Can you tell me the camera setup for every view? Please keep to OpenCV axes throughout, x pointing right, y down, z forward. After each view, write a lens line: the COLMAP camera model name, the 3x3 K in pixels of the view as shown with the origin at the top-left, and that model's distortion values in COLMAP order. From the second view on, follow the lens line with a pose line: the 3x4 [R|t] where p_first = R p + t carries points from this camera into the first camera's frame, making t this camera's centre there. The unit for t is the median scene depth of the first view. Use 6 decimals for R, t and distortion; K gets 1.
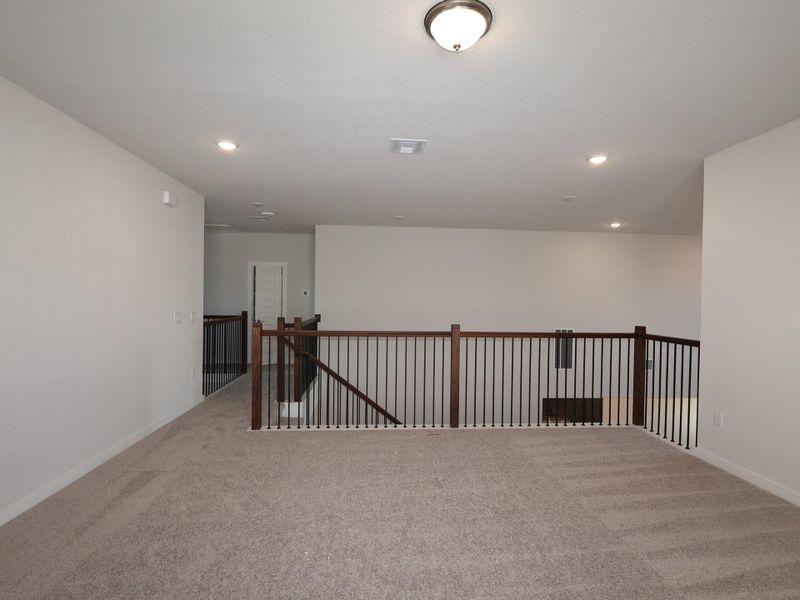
lens RADIAL K [[419.1, 0, 403.2], [0, 419.1, 301.1], [0, 0, 1]] dist [-0.000815, 0.000863]
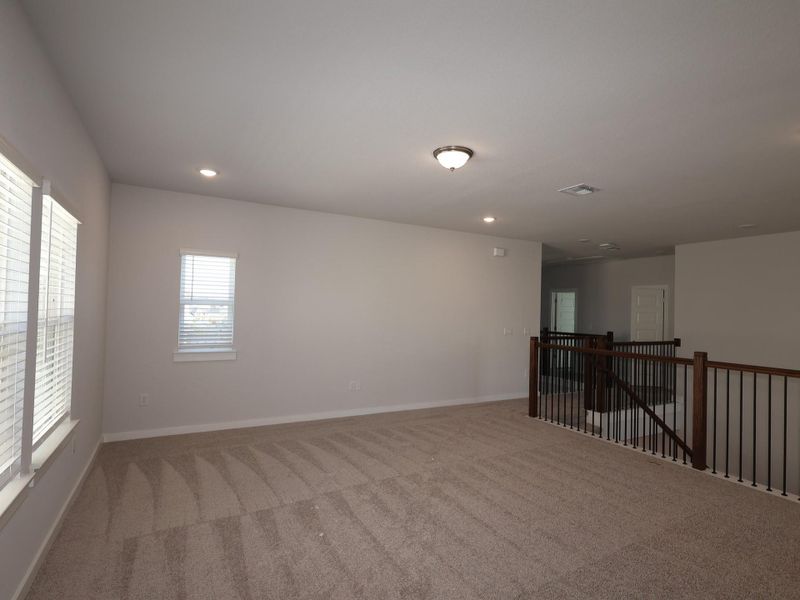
lens RADIAL K [[419.1, 0, 403.2], [0, 419.1, 301.1], [0, 0, 1]] dist [-0.000815, 0.000863]
pose [[0.422168, -0.021329, -0.906266, 0.662647], [-0.037794, 0.998440, -0.041105, 0.008941], [0.905729, 0.051605, 0.420704, 0.050998]]
